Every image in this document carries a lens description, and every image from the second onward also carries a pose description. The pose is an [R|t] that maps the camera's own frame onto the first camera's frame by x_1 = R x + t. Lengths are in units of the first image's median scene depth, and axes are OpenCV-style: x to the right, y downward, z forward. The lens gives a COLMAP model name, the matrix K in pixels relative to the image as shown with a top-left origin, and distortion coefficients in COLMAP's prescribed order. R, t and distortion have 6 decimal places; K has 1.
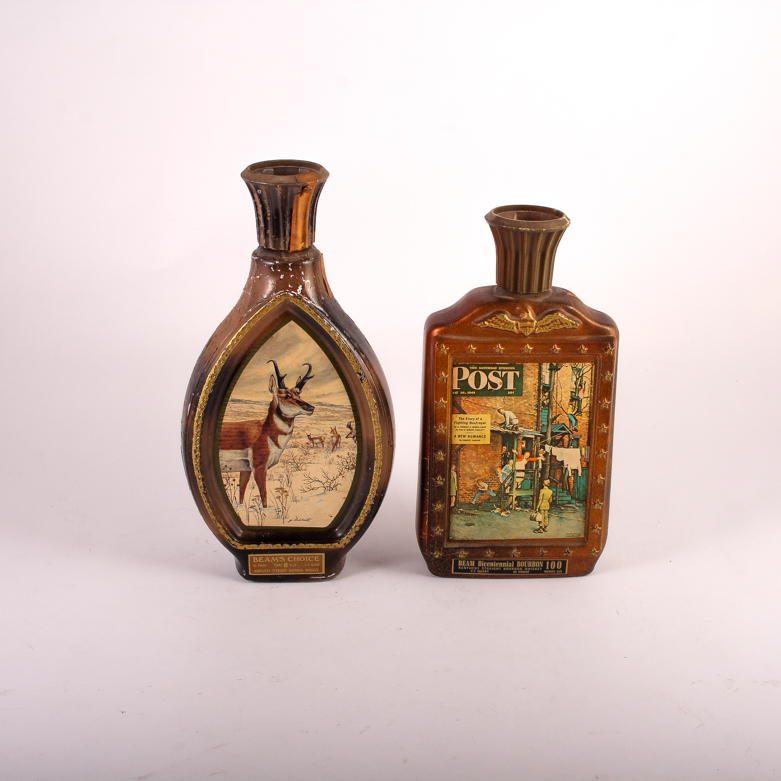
lens RADIAL K [[1429.5, 0, 385.1], [0, 1429.5, 396.9], [0, 0, 1]] dist [-0.099251, 0.000000]
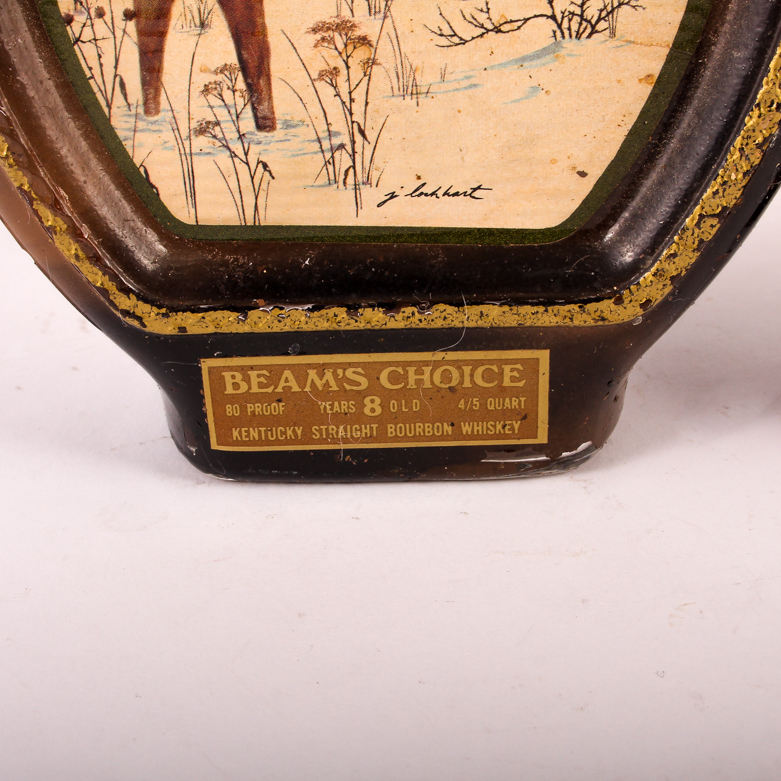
lens RADIAL K [[1429.5, 0, 394.1], [0, 1429.5, 390.5], [0, 0, 1]] dist [-0.099251, 0.000000]
pose [[0.997168, -0.008492, -0.074727, -0.050012], [0.015466, 0.995523, 0.093242, 0.095525], [0.073601, -0.094134, 0.992835, 0.785714]]
